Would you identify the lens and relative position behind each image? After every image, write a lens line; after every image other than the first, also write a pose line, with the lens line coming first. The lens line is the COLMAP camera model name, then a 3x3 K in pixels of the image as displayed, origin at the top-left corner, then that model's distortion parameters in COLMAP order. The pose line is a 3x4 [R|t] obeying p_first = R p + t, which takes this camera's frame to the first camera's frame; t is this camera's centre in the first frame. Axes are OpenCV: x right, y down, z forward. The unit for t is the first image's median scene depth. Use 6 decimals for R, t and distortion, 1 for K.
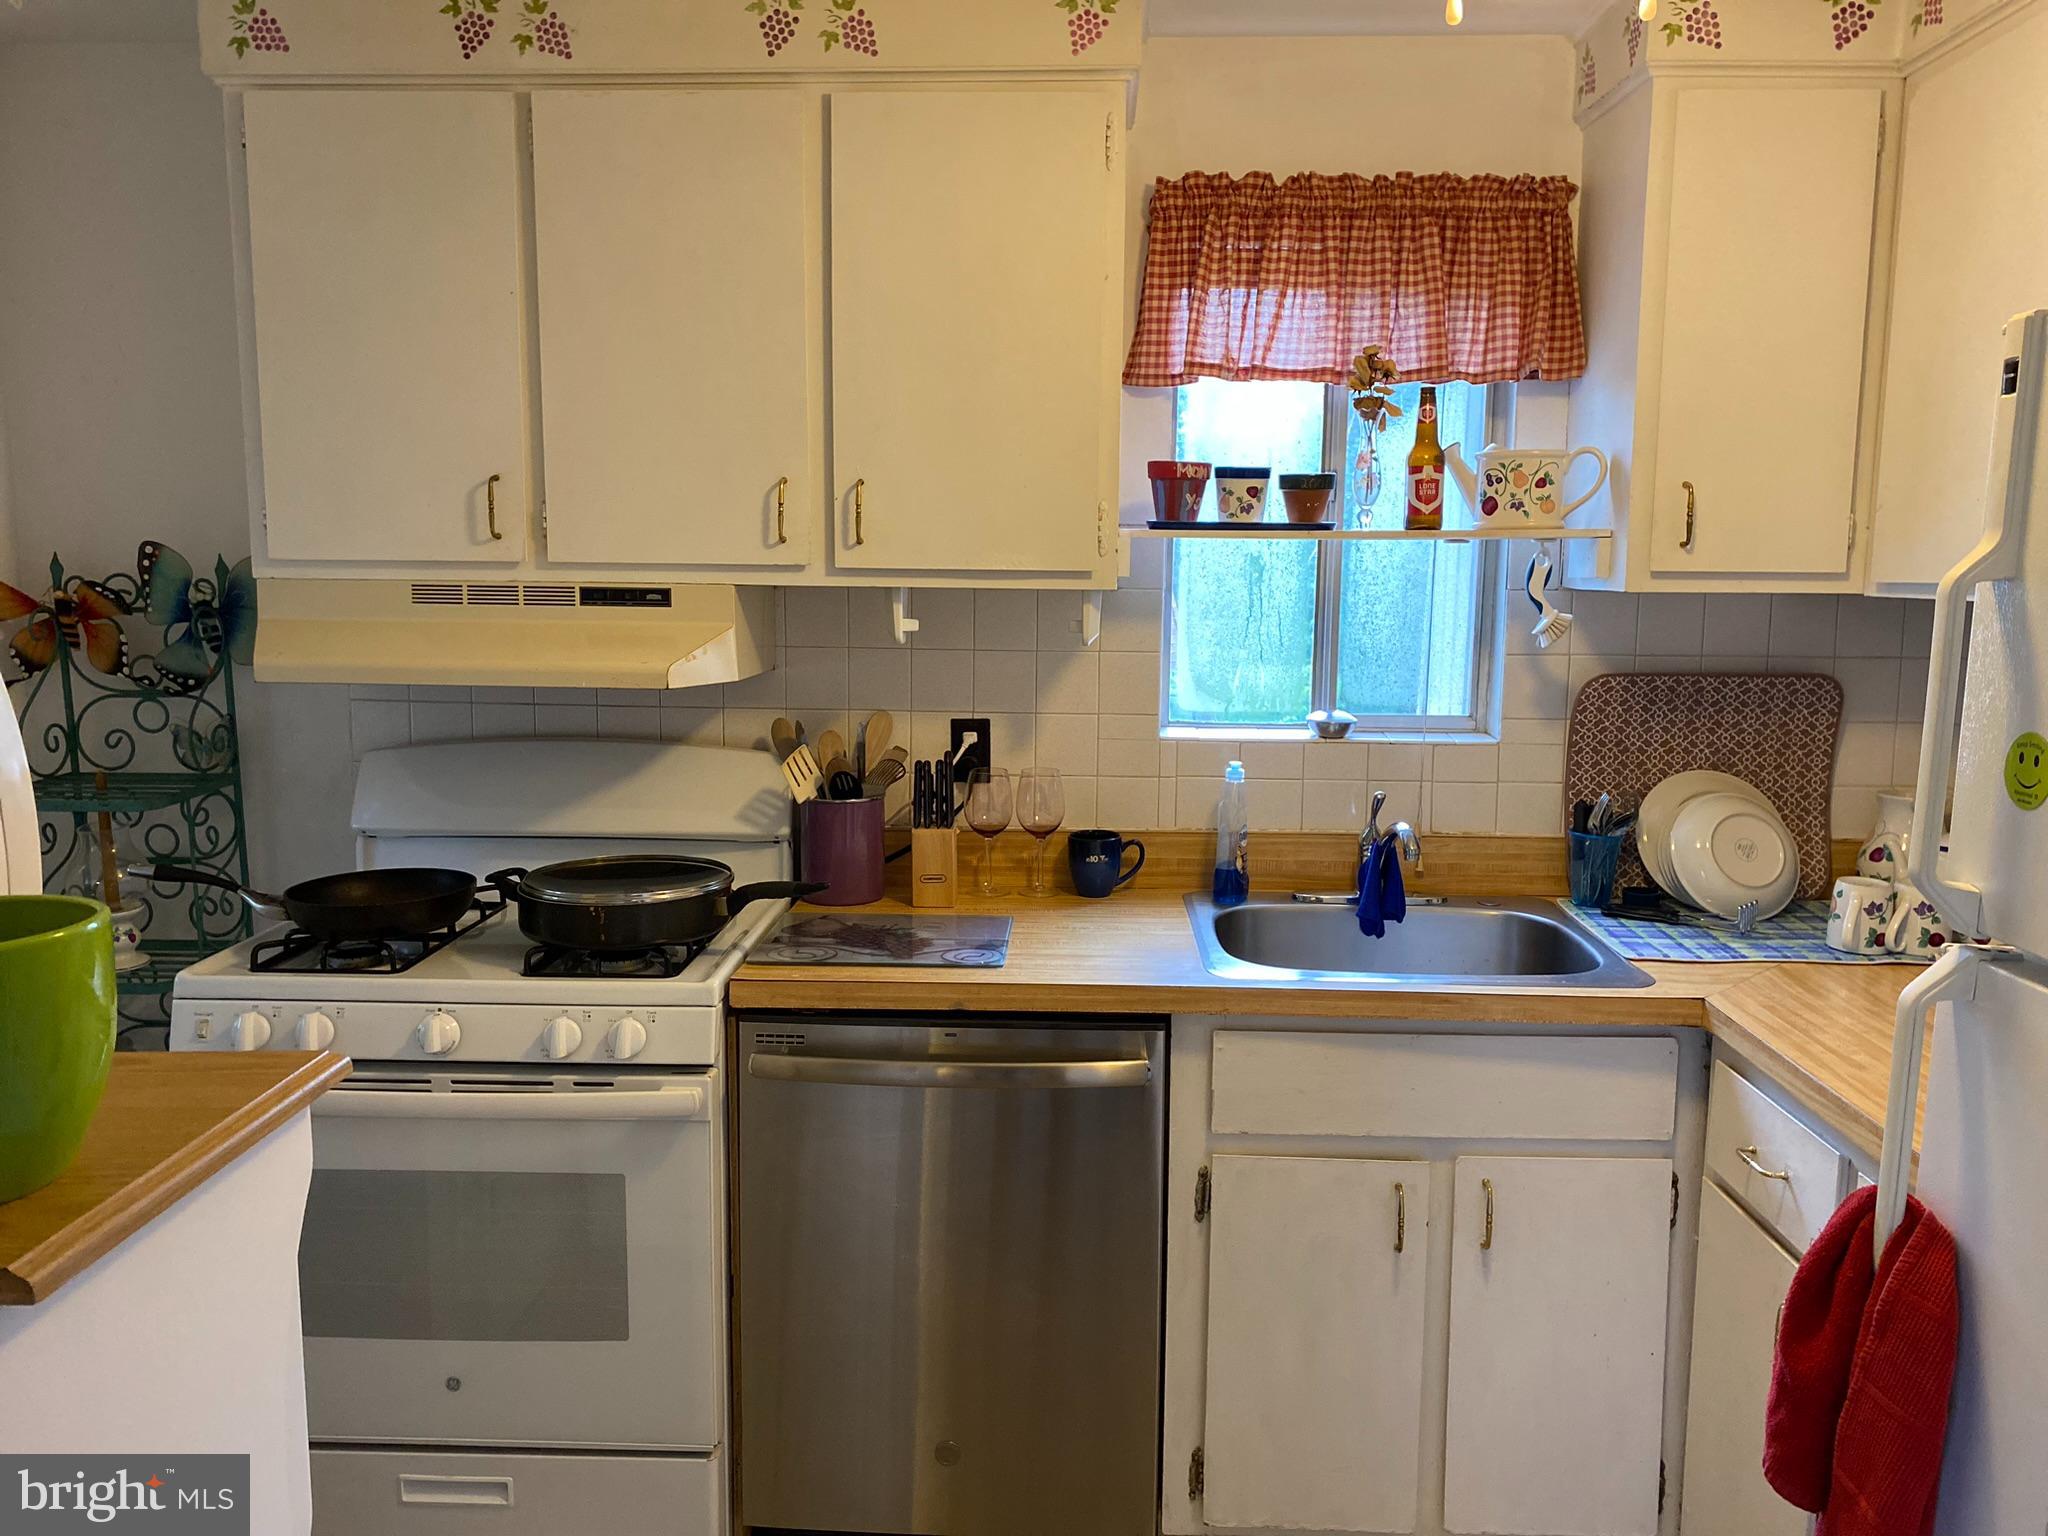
lens RADIAL K [[1569.9, 0, 1020.9], [0, 1569.9, 770.5], [0, 0, 1]] dist [0.056414, -0.059818]
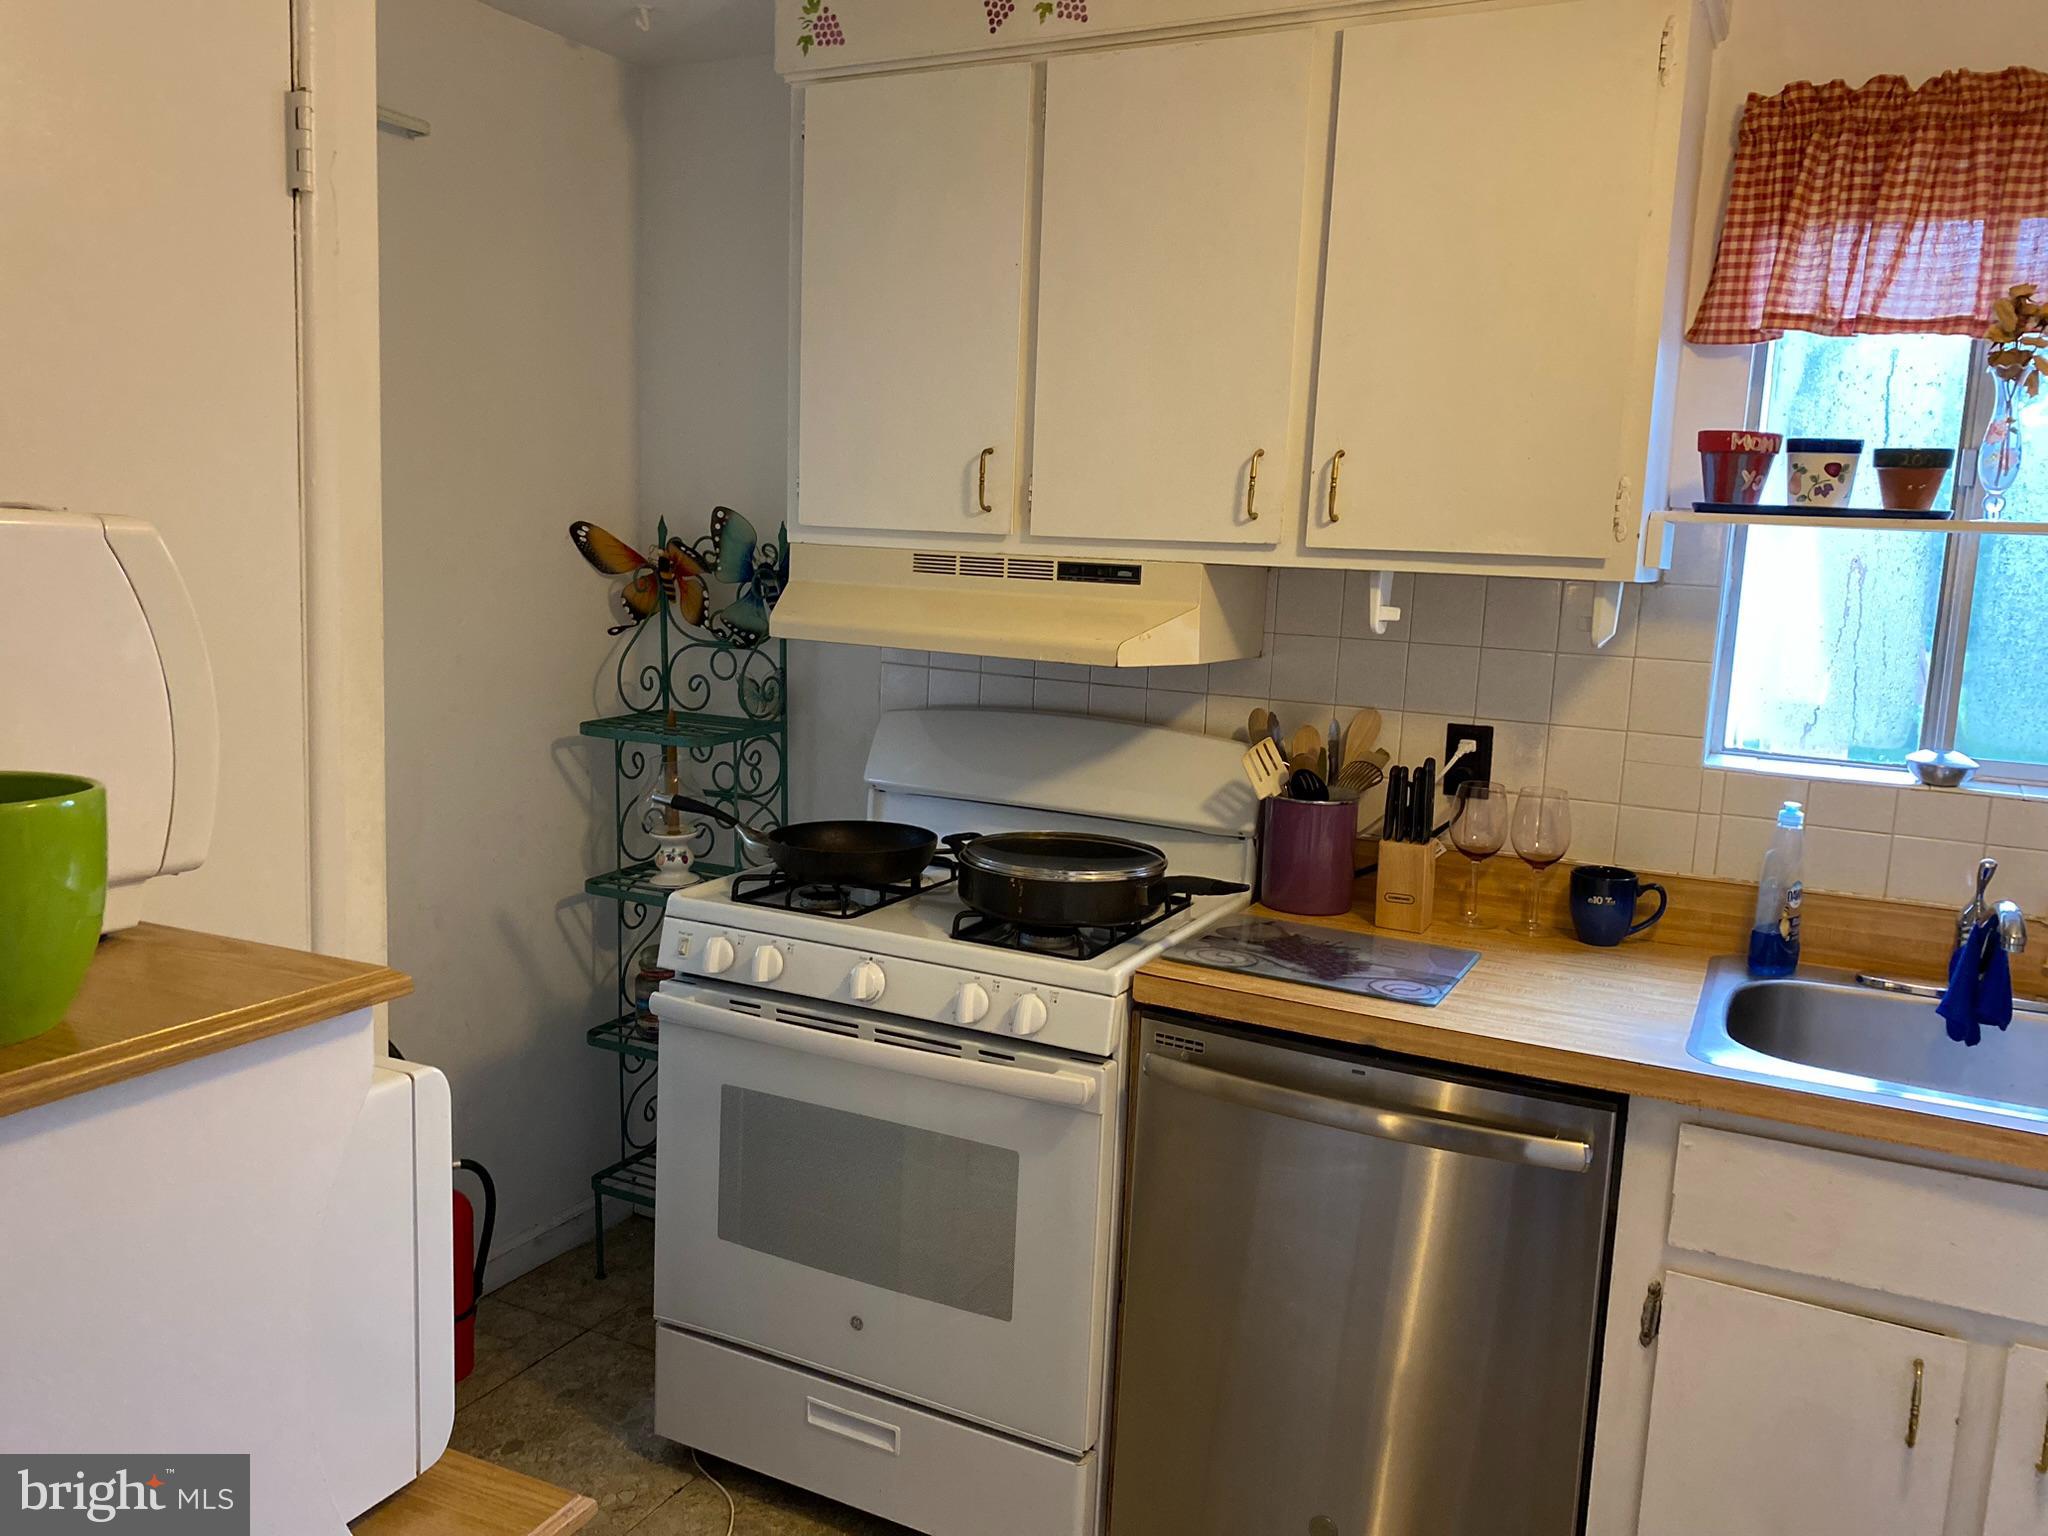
lens RADIAL K [[1569.9, 0, 1015.7], [0, 1569.9, 770.0], [0, 0, 1]] dist [0.056414, -0.059818]
pose [[0.906406, 0.092211, -0.412221, 0.115614], [-0.093851, 0.995453, 0.016312, 0.001997], [0.411850, 0.023902, 0.910938, 0.088131]]
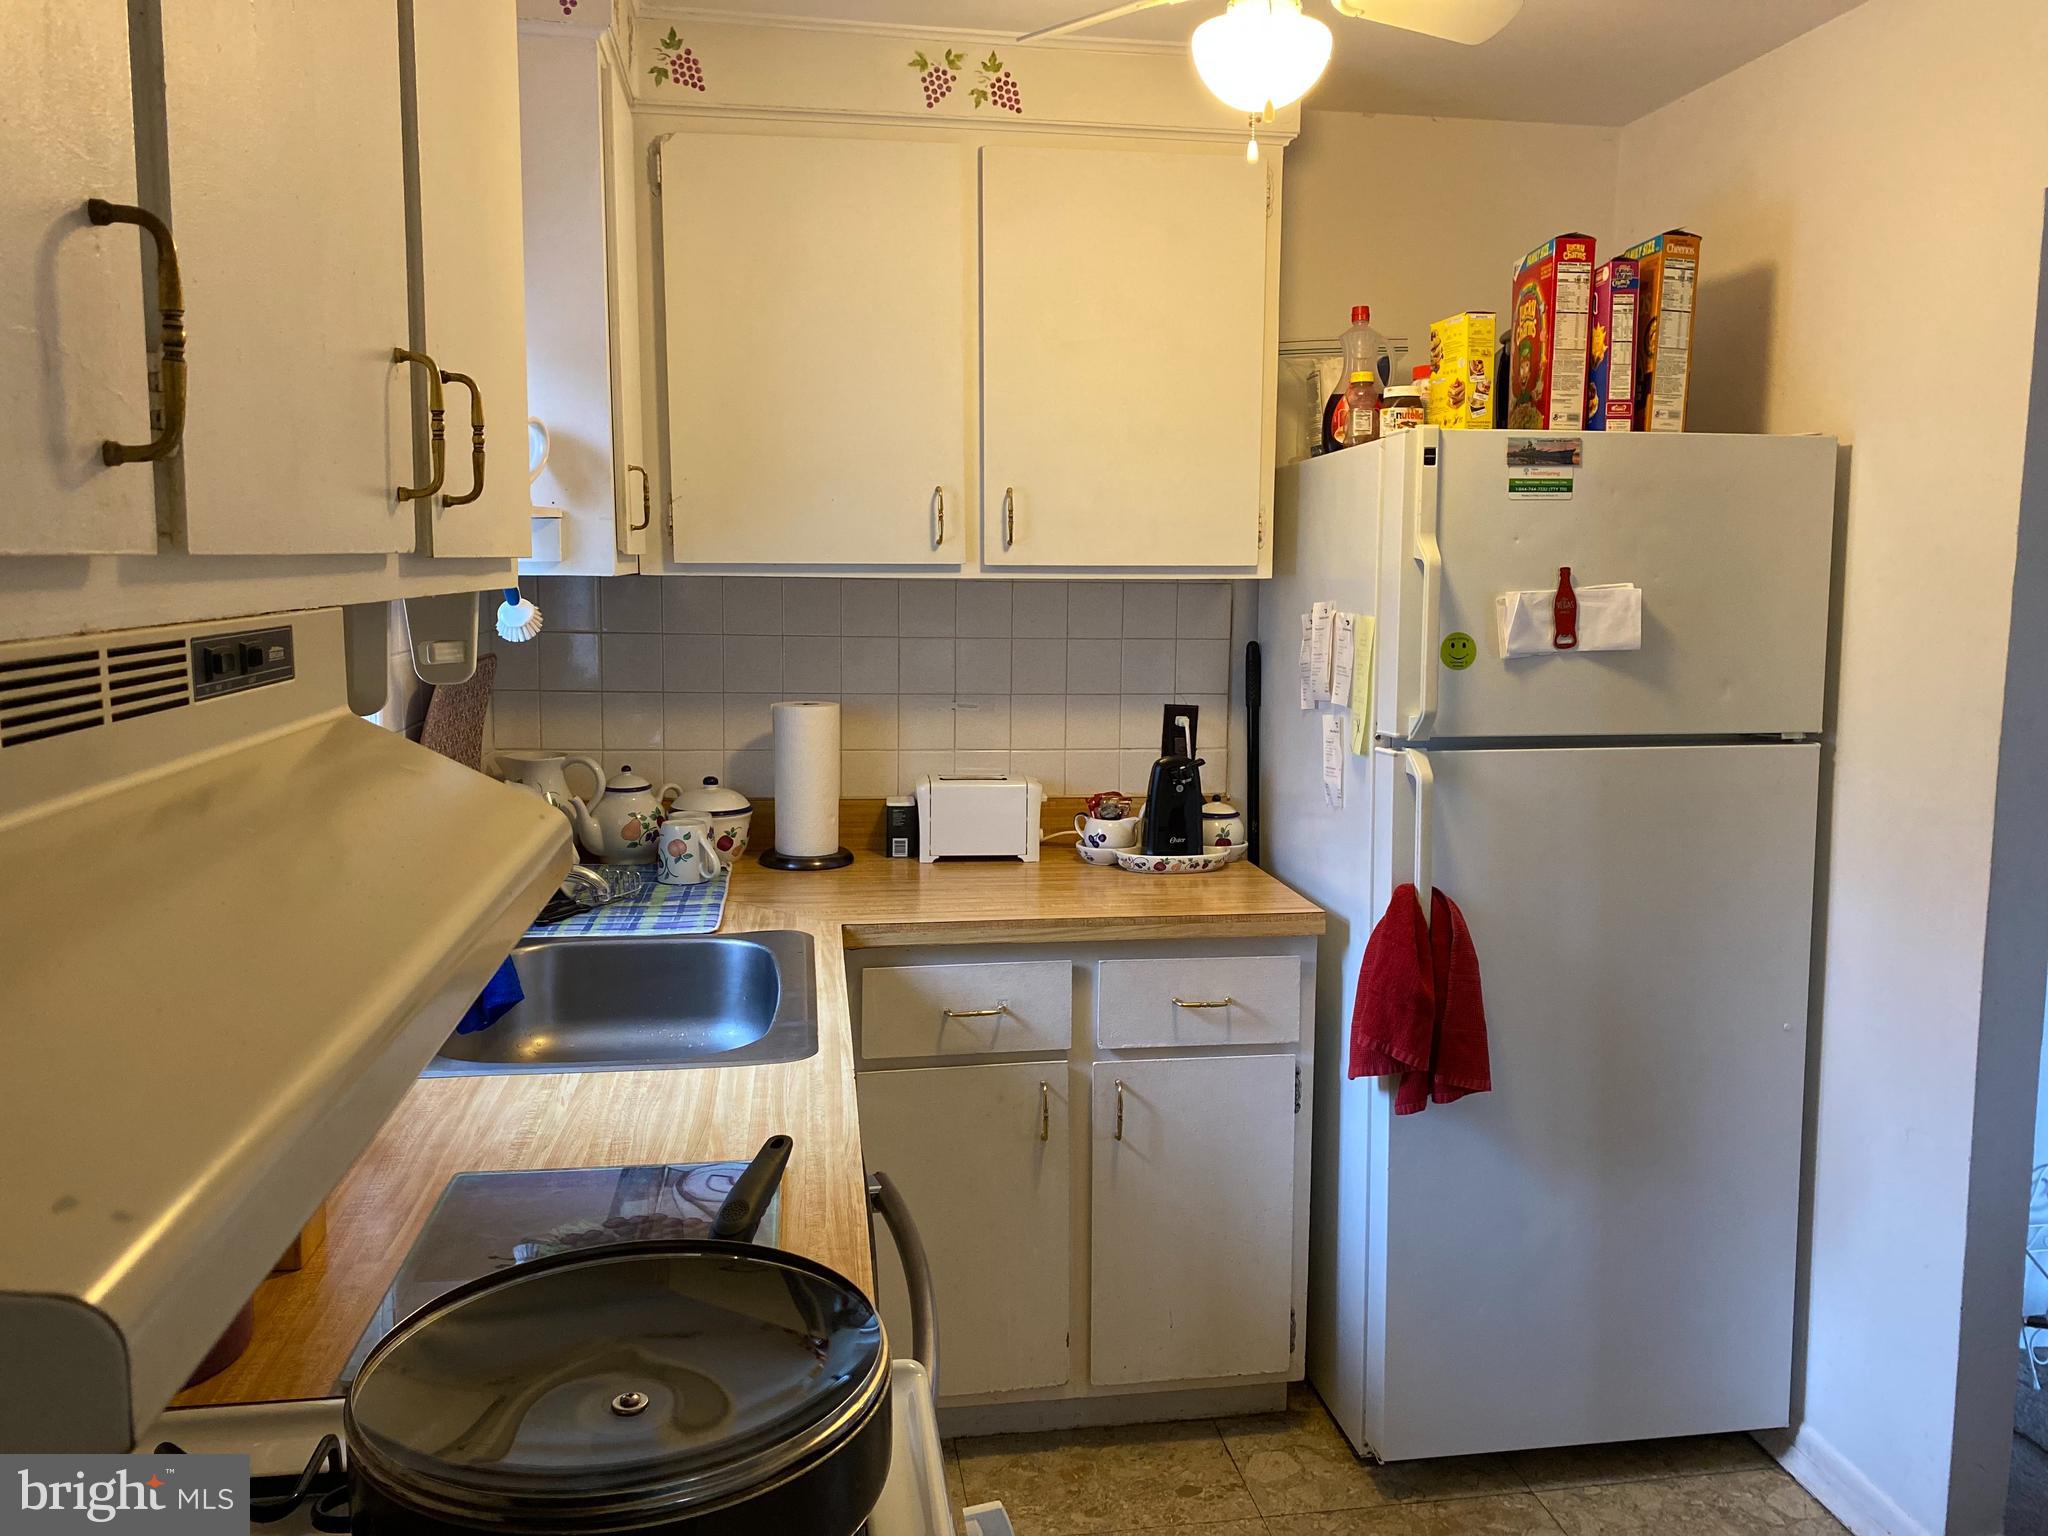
lens RADIAL K [[1569.9, 0, 1024.0], [0, 1569.9, 762.1], [0, 0, 1]] dist [0.056414, -0.059818]
pose [[-0.174303, -0.135447, 0.975332, -0.585980], [0.133284, 0.978134, 0.159655, -0.116652], [-0.975630, 0.157825, -0.152439, 0.878083]]
